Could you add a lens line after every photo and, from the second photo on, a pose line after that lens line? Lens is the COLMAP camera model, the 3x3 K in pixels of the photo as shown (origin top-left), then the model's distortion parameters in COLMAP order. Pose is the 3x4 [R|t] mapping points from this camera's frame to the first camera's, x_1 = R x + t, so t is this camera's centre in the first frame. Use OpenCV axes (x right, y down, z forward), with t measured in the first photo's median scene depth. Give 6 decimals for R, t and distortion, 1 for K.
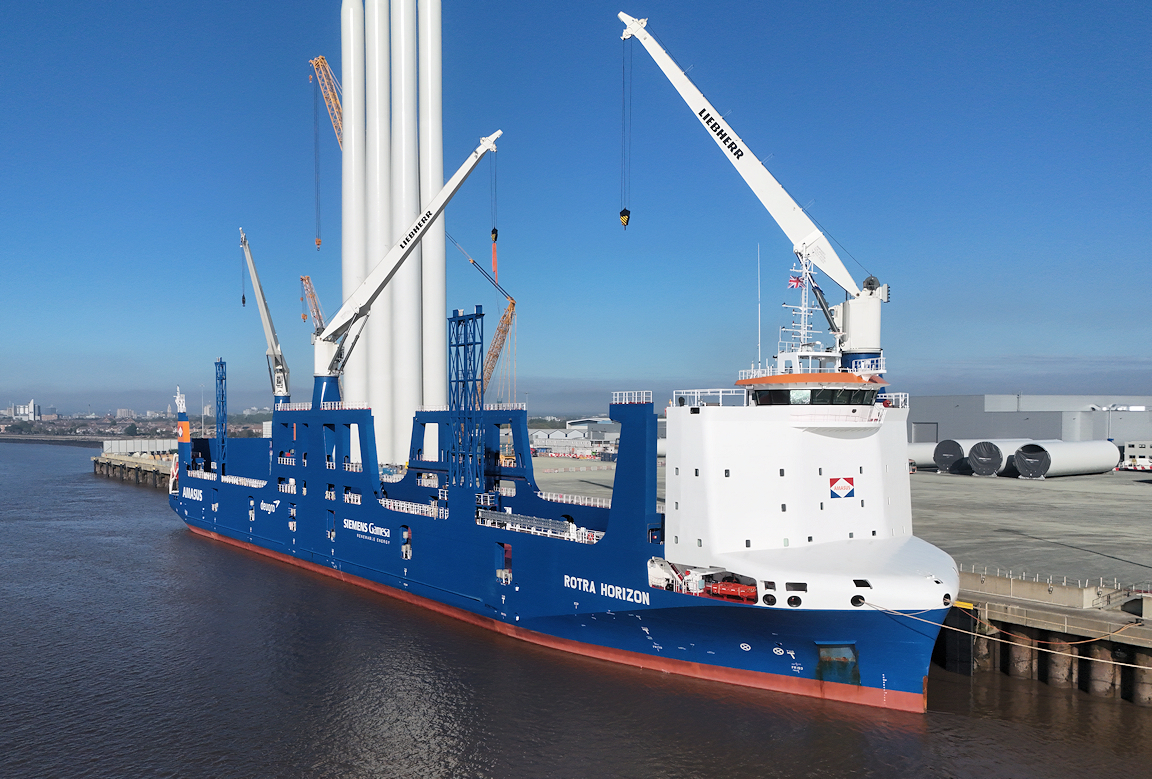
lens RADIAL K [[970.8, 0, 471.4], [0, 970.8, 445.0], [0, 0, 1]] dist [0.095394, -0.086417]
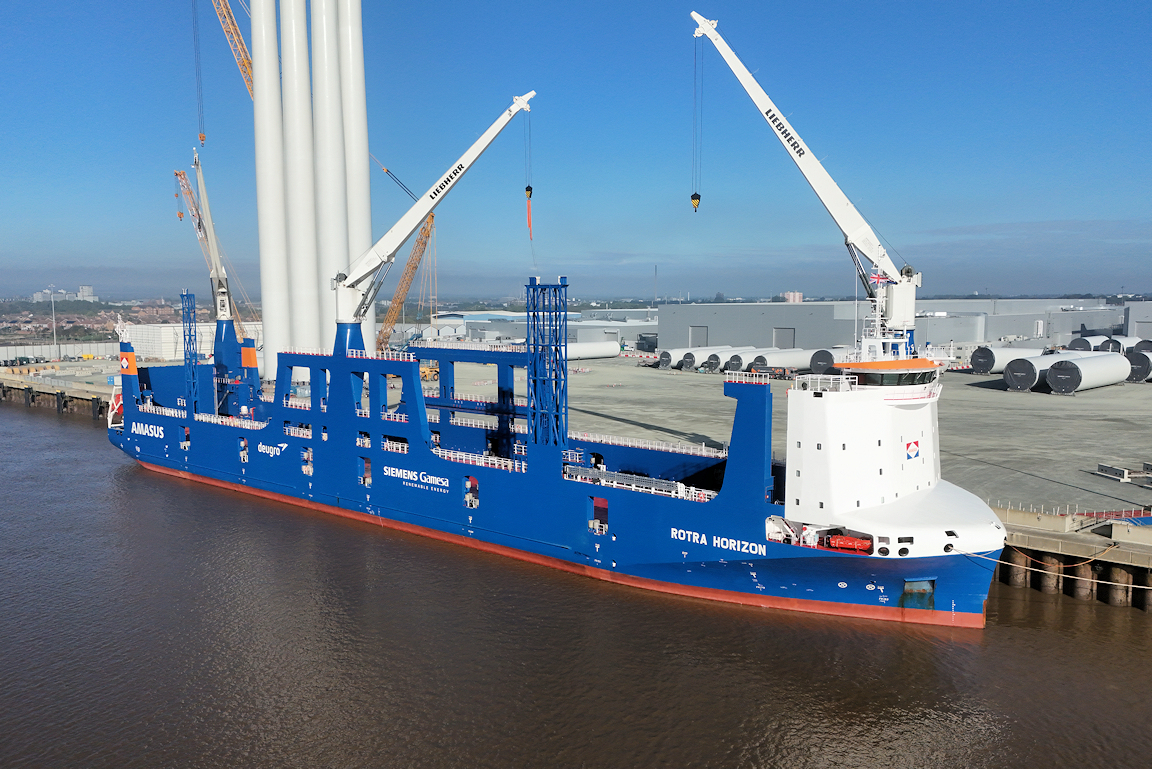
lens RADIAL K [[953.8, 0, 579.0], [0, 953.8, 398.7], [0, 0, 1]] dist [0.094988, -0.091974]
pose [[0.959733, -0.030578, 0.279244, -0.295640], [0.009742, 0.997083, 0.075700, -0.095998], [-0.280744, -0.069931, 0.957232, -0.023362]]
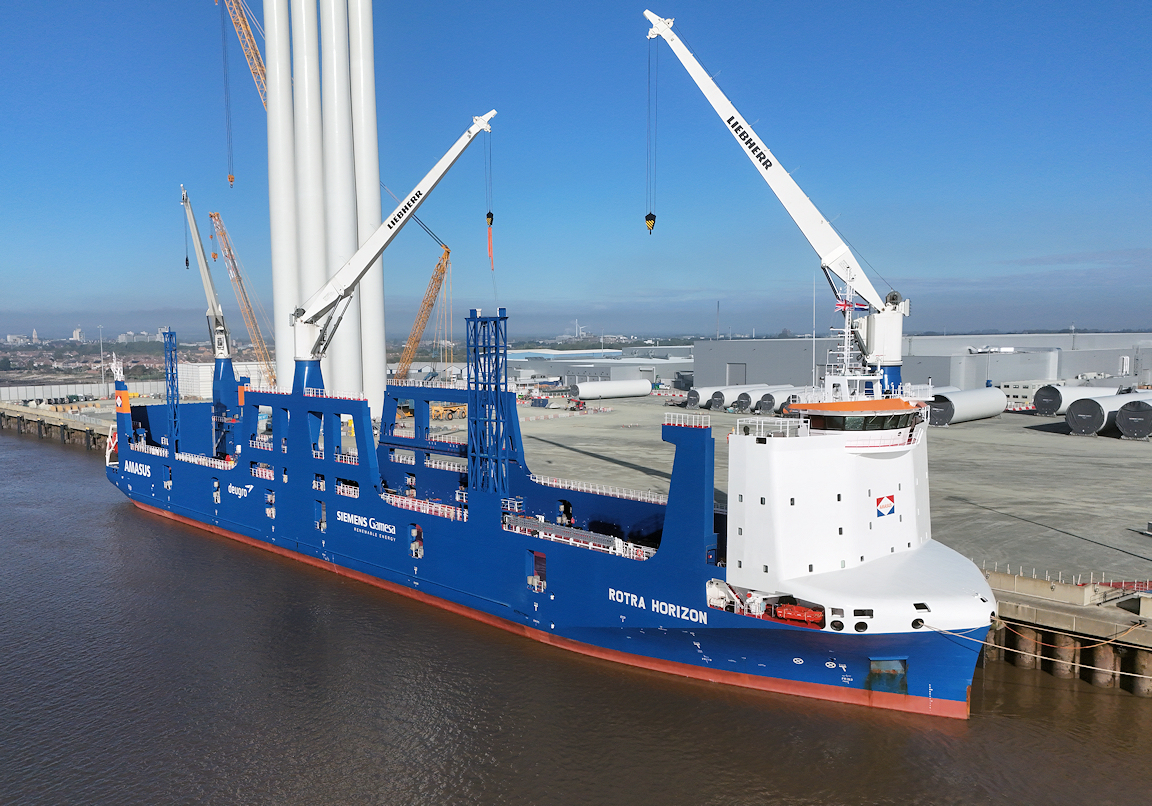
lens RADIAL K [[962.6, 0, 516.6], [0, 962.6, 435.7], [0, 0, 1]] dist [0.087147, -0.075048]
pose [[0.987314, -0.023124, 0.157087, -0.143995], [0.011864, 0.997317, 0.072243, -0.092393], [-0.158336, -0.069463, 0.984939, 0.037080]]
